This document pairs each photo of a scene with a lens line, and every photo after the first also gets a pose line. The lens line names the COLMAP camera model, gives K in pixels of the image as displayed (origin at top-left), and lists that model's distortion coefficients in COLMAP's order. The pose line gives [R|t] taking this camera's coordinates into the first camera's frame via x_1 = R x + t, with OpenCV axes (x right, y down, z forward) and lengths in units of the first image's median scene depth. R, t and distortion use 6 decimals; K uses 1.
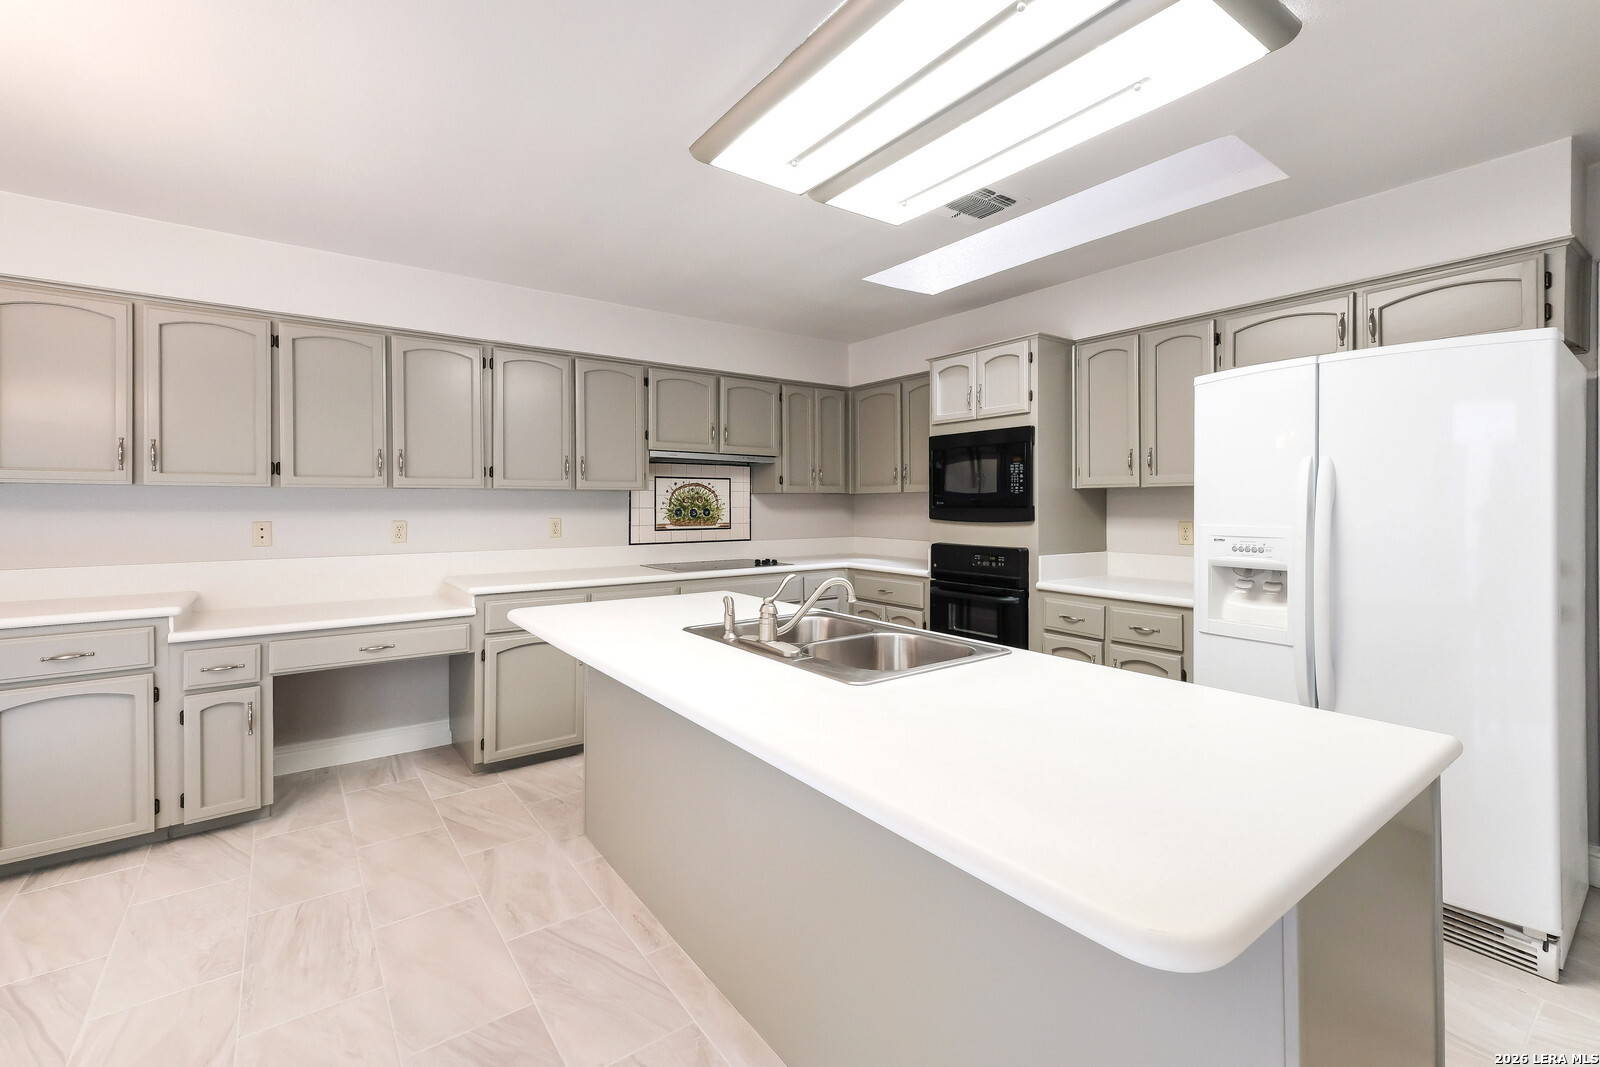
lens RADIAL K [[685.0, 0, 793.5], [0, 685.0, 508.8], [0, 0, 1]] dist [0.007498, -0.000250]
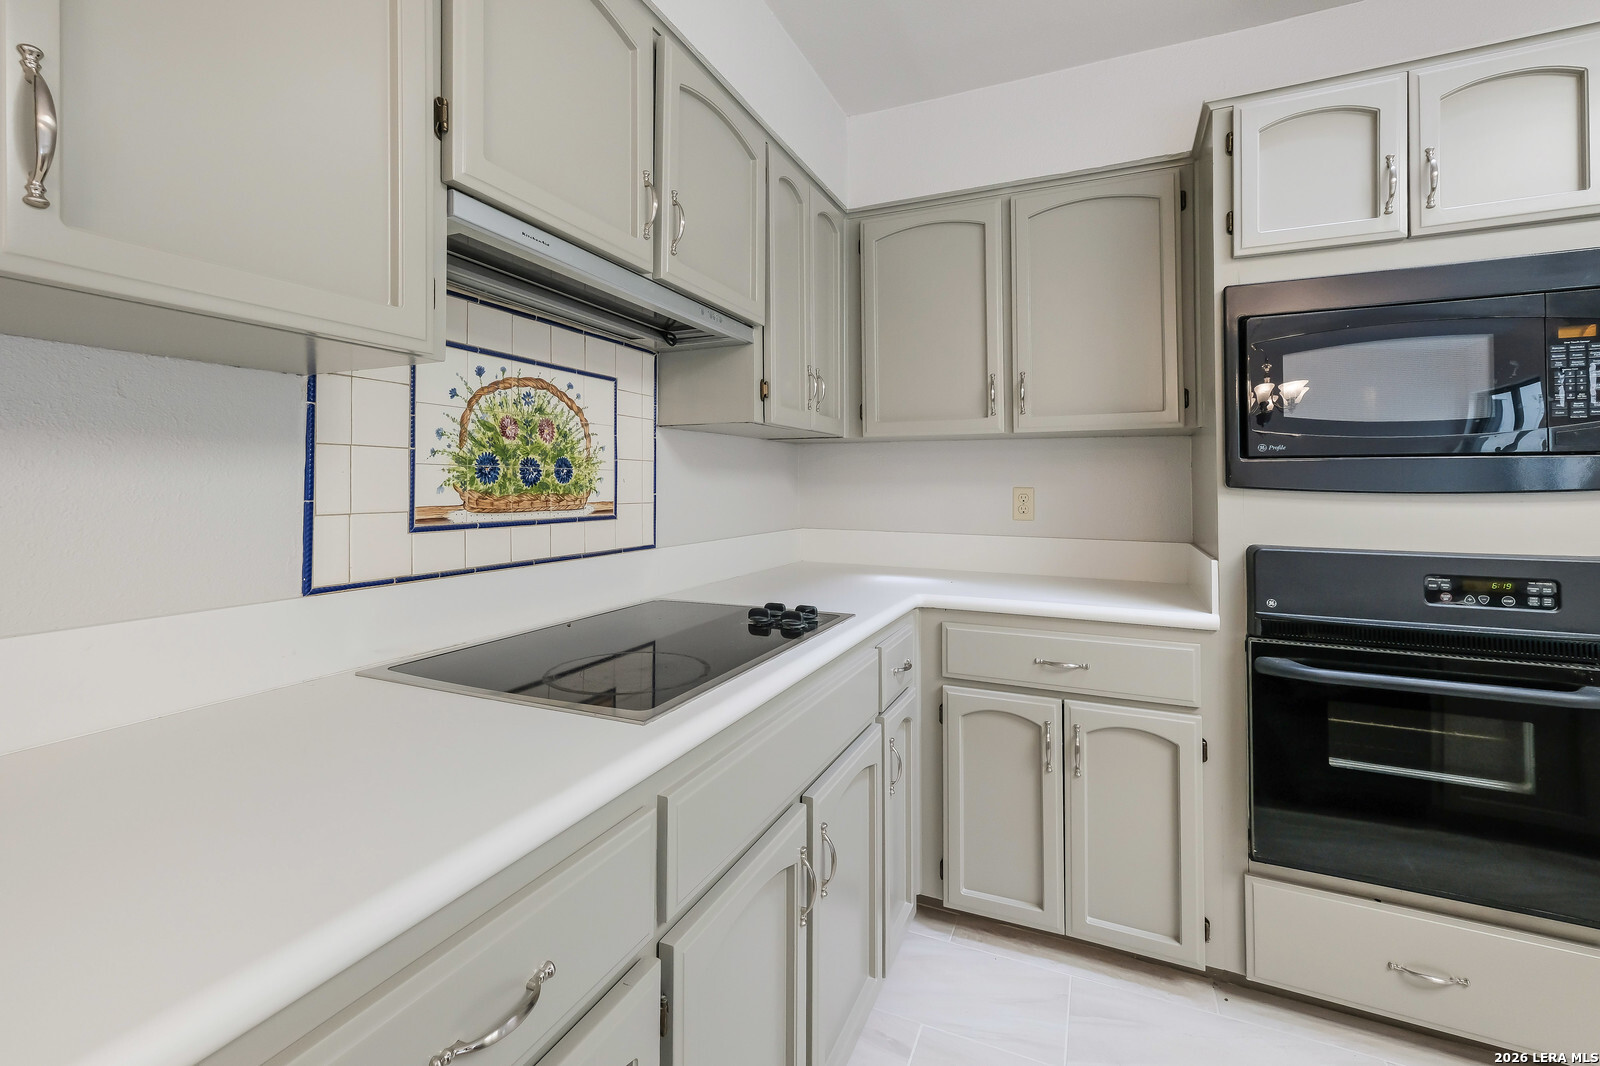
lens RADIAL K [[703.4, 0, 794.0], [0, 703.4, 489.3], [0, 0, 1]] dist [0.000007, -0.000030]
pose [[0.871141, 0.003595, 0.491021, -0.200580], [-0.002787, 0.999993, -0.002377, 0.014986], [-0.491026, 0.000702, 0.871145, 0.658842]]
